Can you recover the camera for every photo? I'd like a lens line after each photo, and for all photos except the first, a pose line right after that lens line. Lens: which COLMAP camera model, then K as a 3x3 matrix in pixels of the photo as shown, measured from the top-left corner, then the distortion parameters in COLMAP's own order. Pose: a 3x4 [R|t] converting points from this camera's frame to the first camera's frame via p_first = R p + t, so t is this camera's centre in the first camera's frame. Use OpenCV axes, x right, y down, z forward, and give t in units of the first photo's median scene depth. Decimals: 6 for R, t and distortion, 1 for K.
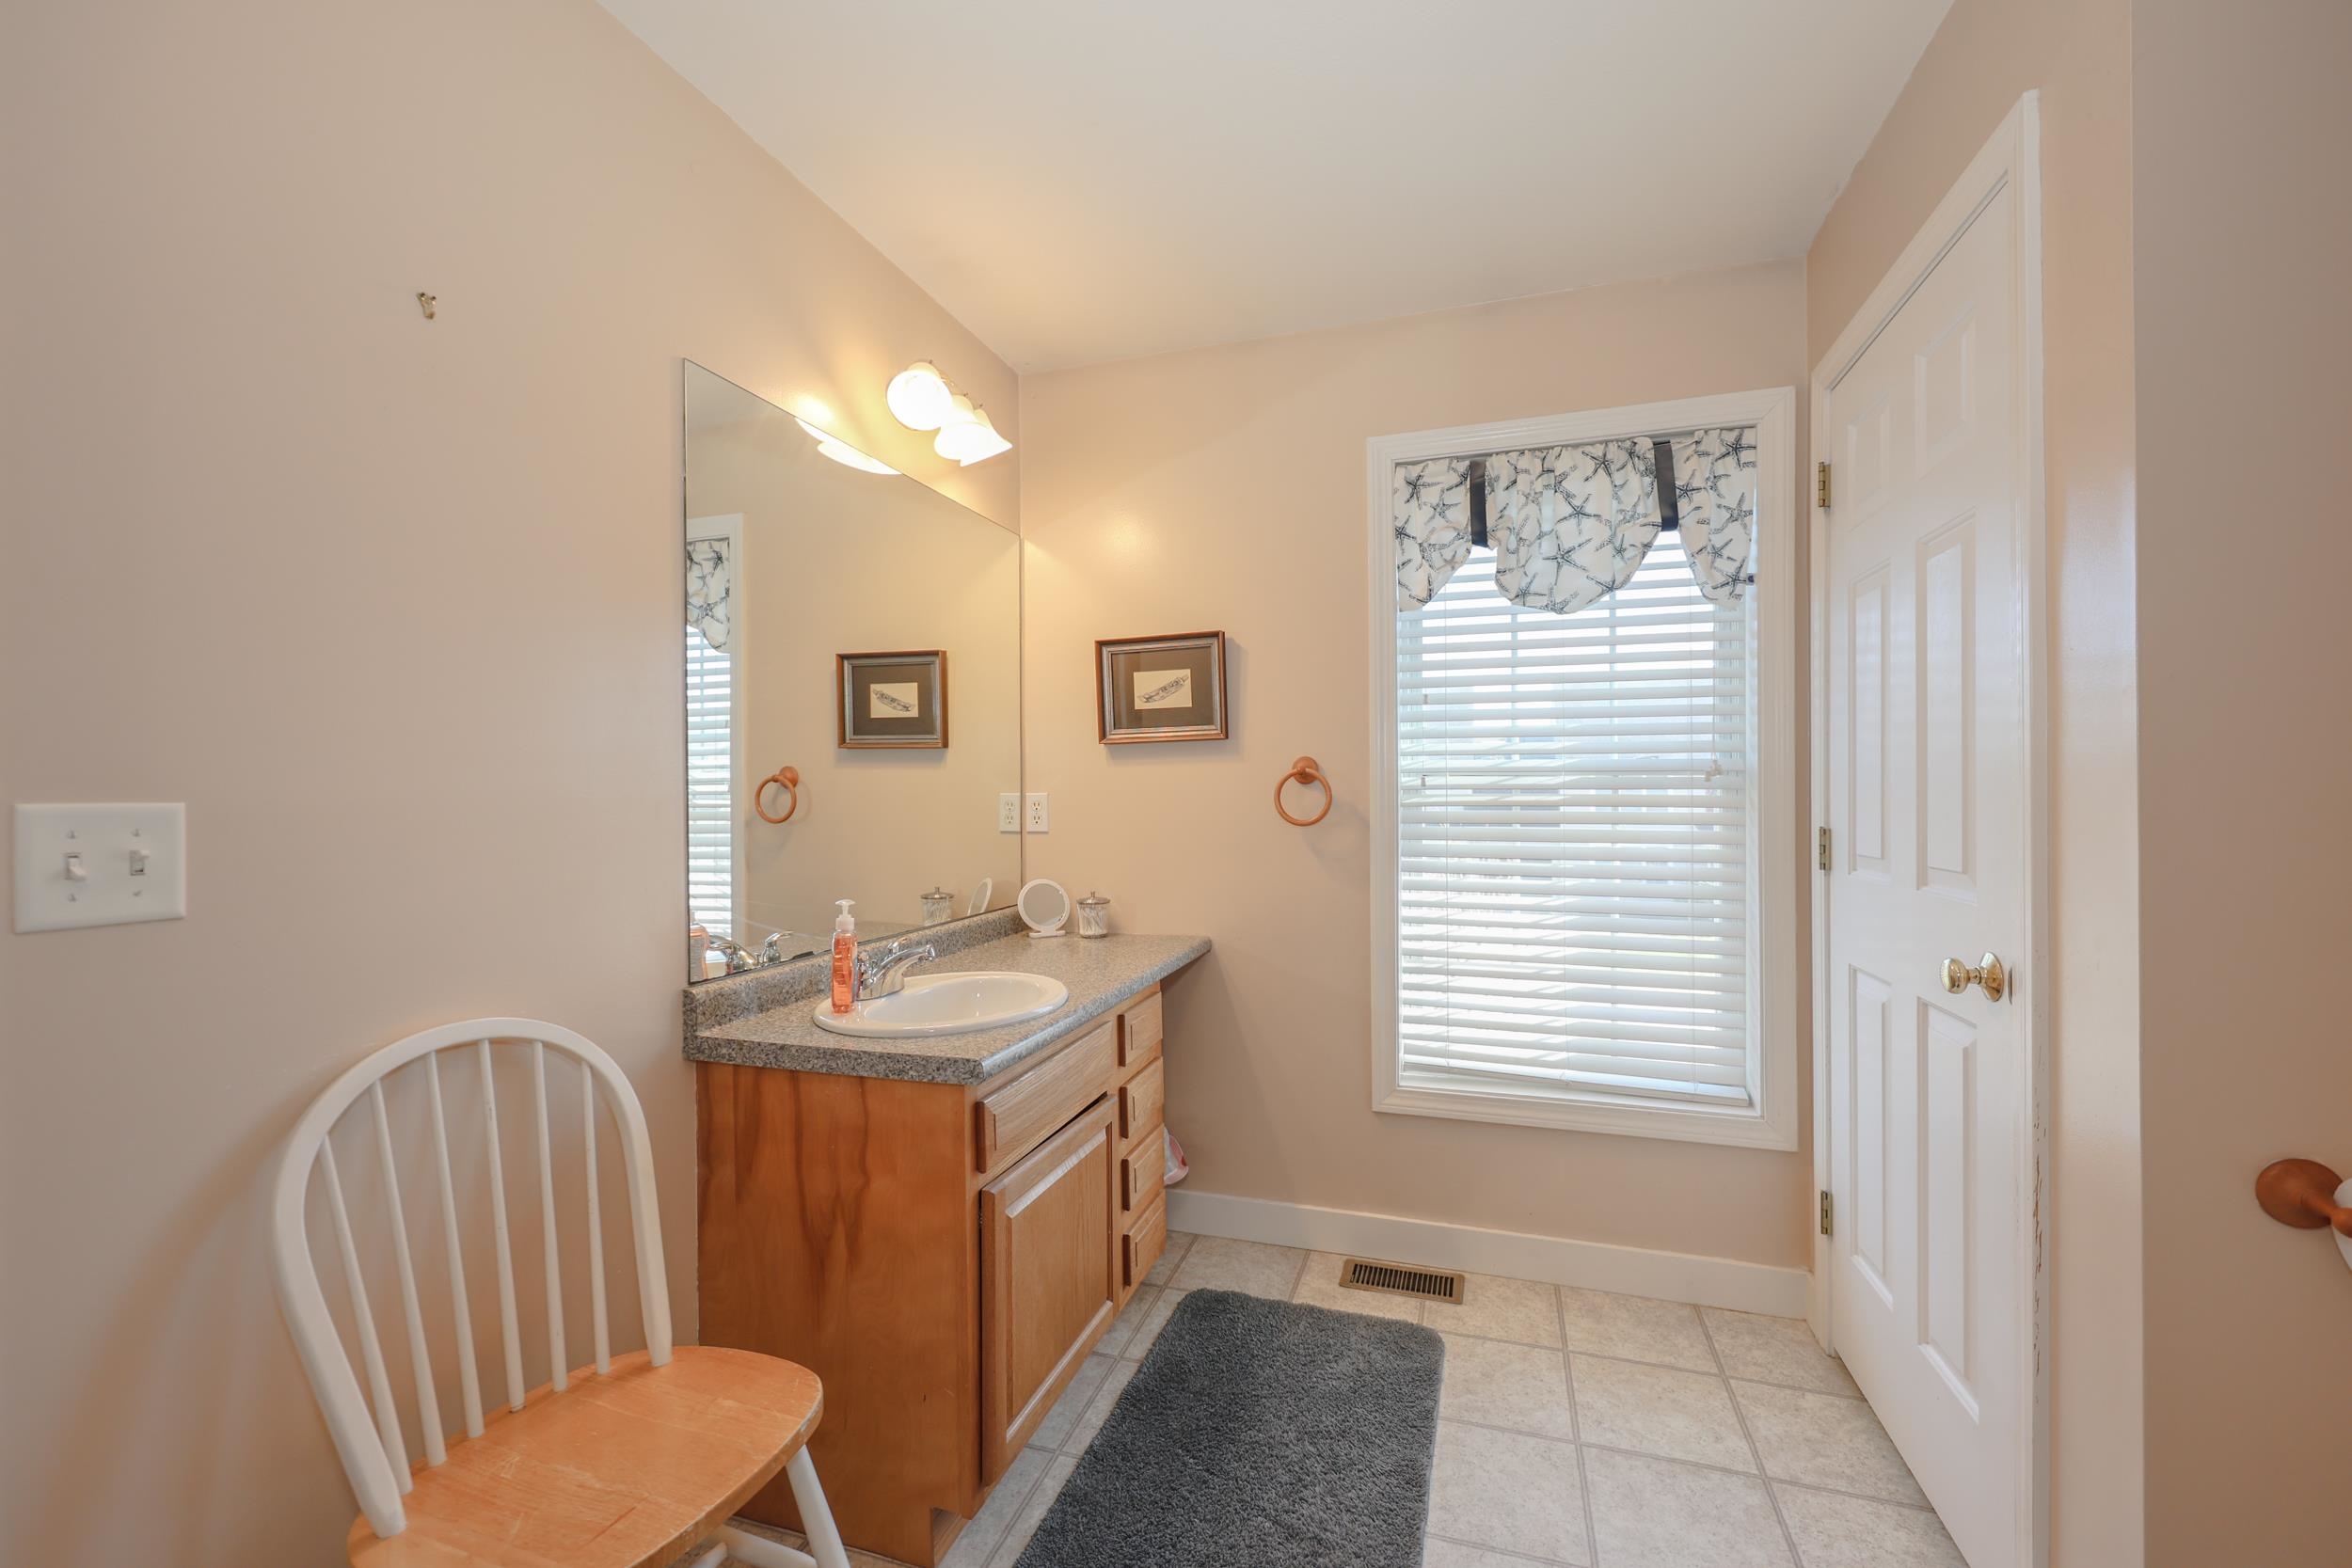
lens RADIAL K [[968.7, 0, 1180.4], [0, 968.7, 790.3], [0, 0, 1]] dist [0.006600, -0.000550]
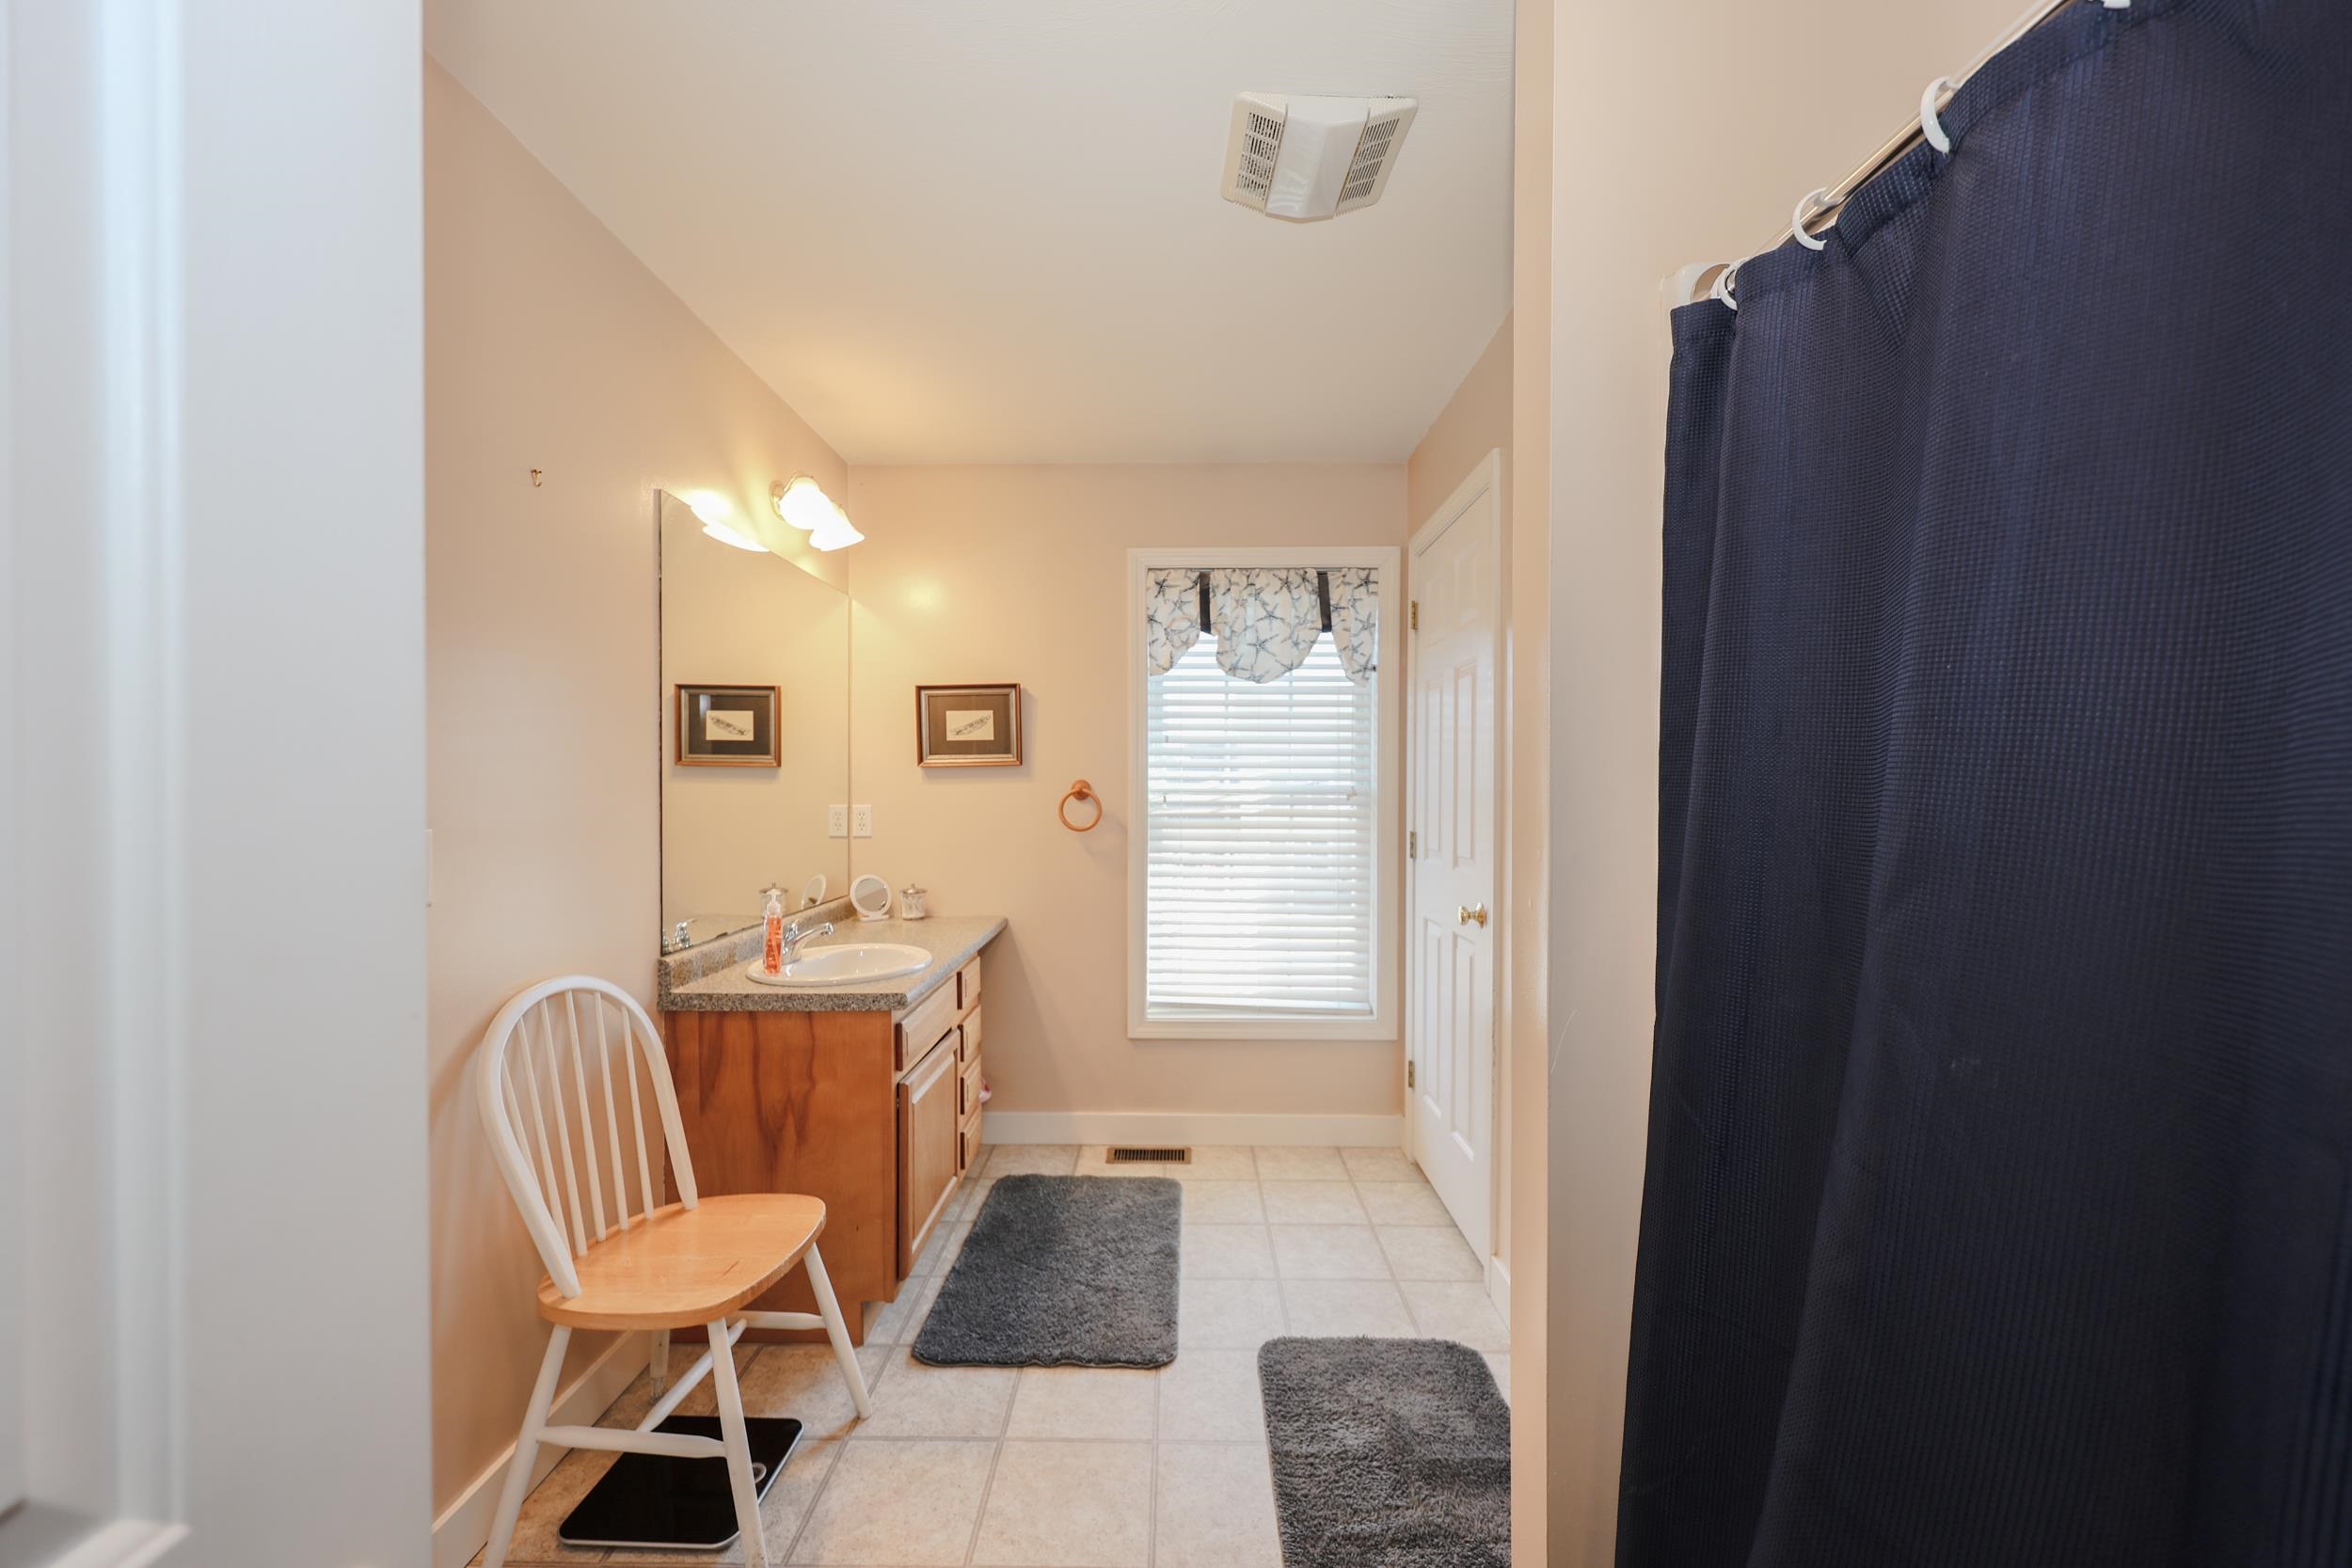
lens RADIAL K [[968.7, 0, 1170.6], [0, 968.7, 790.1], [0, 0, 1]] dist [0.006600, -0.000550]
pose [[0.954569, 0.006675, 0.297915, -0.178706], [-0.008223, 0.999958, 0.003942, -0.031039], [-0.297876, -0.006213, 0.954584, -0.376194]]
